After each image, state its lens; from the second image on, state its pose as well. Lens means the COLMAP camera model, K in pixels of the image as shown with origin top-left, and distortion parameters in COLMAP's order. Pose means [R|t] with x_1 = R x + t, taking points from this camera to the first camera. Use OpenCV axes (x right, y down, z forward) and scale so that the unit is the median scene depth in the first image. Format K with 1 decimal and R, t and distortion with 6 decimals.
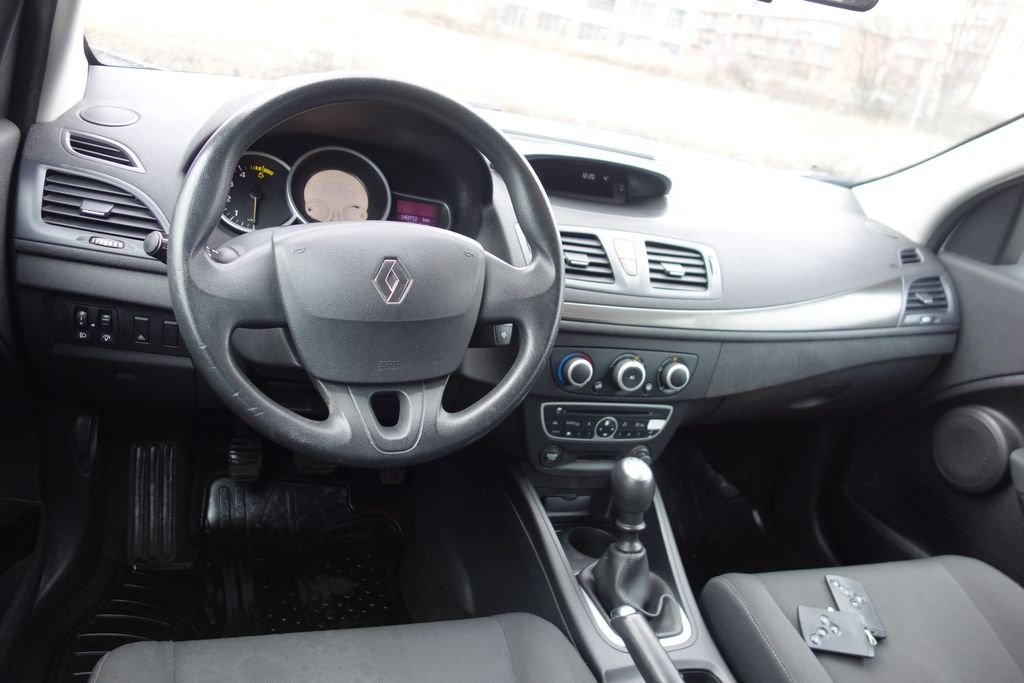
lens RADIAL K [[807.2, 0, 511.8], [0, 807.2, 345.2], [0, 0, 1]] dist [0.009641, -0.009077]
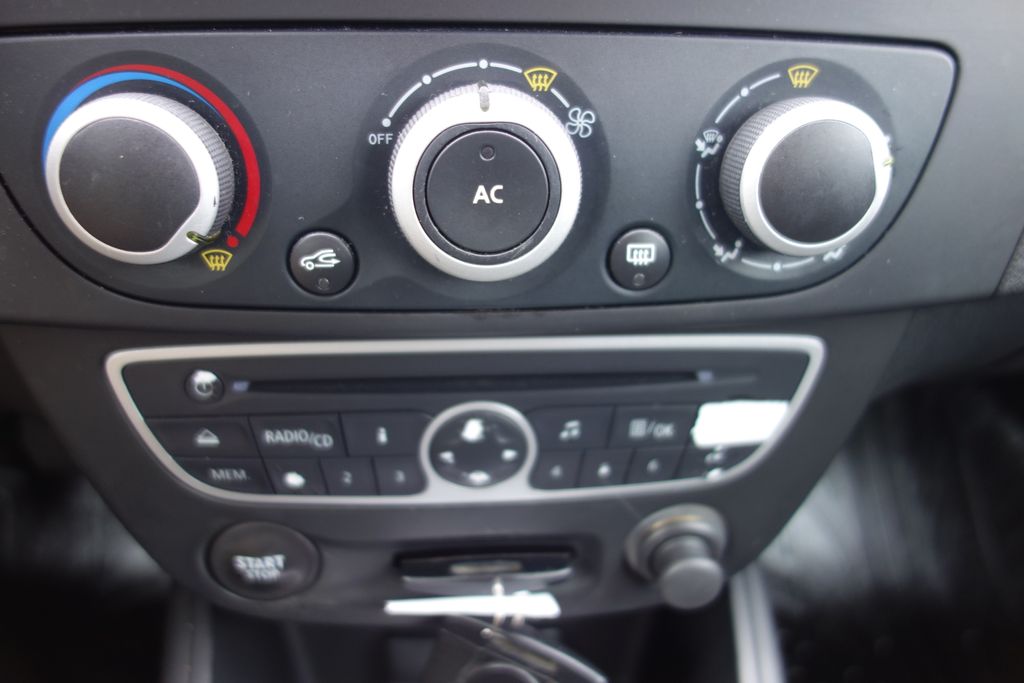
lens RADIAL K [[807.2, 0, 511.8], [0, 807.2, 345.2], [0, 0, 1]] dist [0.009641, -0.009077]
pose [[0.948743, -0.015159, -0.315685, 0.201104], [0.061239, 0.988736, 0.136565, 0.047032], [0.310059, -0.148898, 0.938985, 0.829163]]
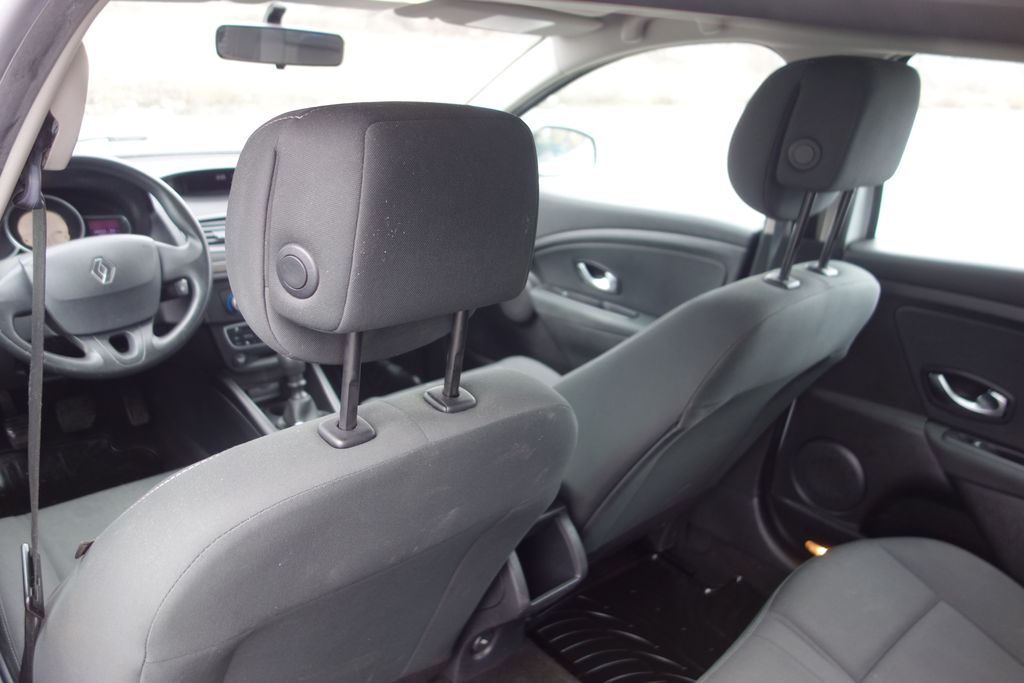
lens RADIAL K [[807.2, 0, 511.8], [0, 807.2, 345.2], [0, 0, 1]] dist [0.009641, -0.009077]
pose [[0.917908, -0.260224, 0.299545, 0.071154], [0.242502, 0.965430, 0.095591, 0.089067], [-0.314065, -0.015103, 0.949281, -0.679147]]
